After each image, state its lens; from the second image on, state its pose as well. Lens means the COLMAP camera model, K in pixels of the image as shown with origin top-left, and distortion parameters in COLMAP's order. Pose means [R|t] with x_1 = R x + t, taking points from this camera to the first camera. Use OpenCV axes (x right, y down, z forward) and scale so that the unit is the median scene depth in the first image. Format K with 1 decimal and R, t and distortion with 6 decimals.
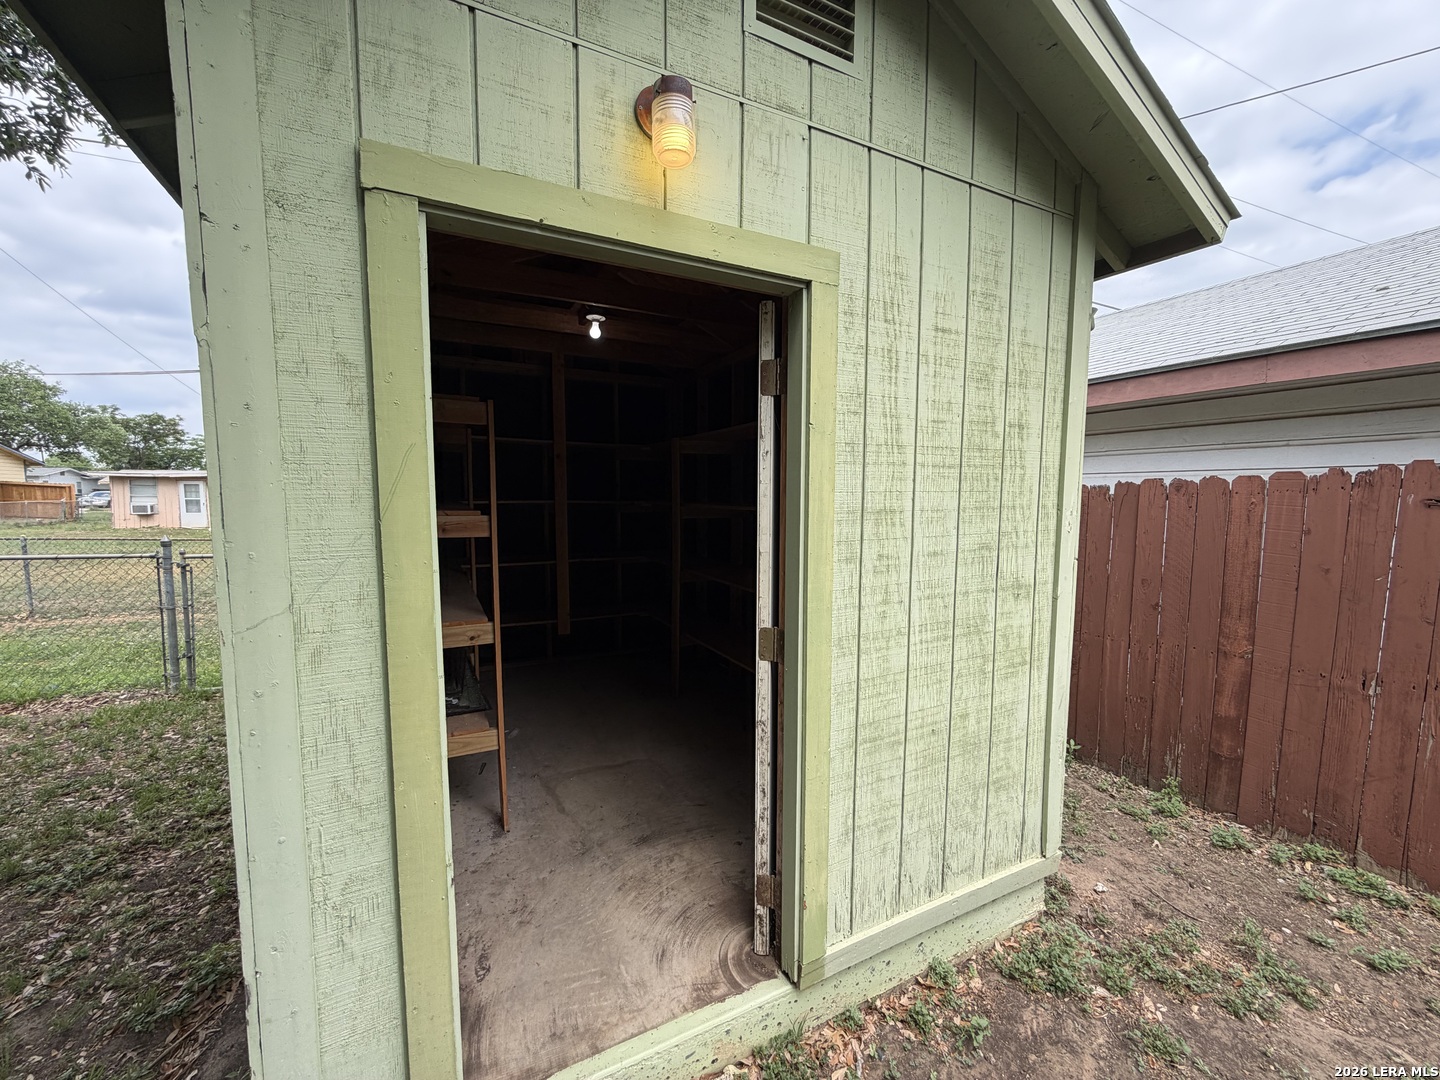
lens RADIAL K [[572.4, 0, 716.0], [0, 572.4, 541.6], [0, 0, 1]] dist [-0.000350, -0.000175]
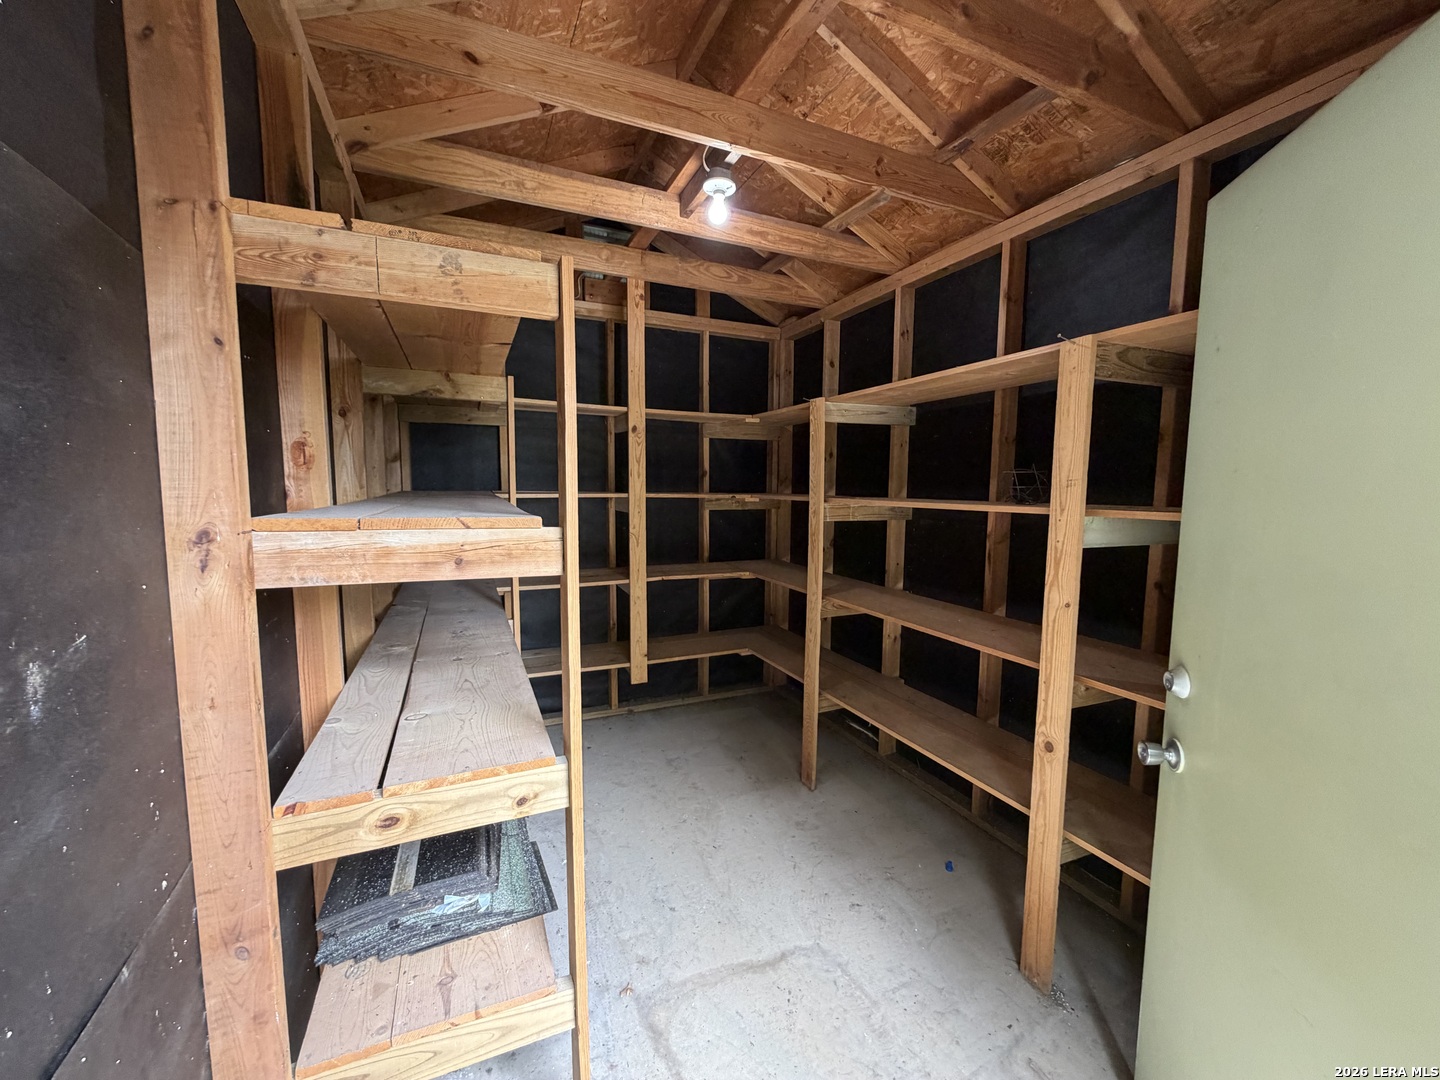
lens RADIAL K [[572.4, 0, 716.0], [0, 572.4, 541.6], [0, 0, 1]] dist [-0.000350, -0.000175]
pose [[0.998687, 0.009299, -0.050375, -0.156497], [-0.008692, 0.999887, 0.012250, -0.024934], [0.050483, -0.011796, 0.998655, 0.347069]]
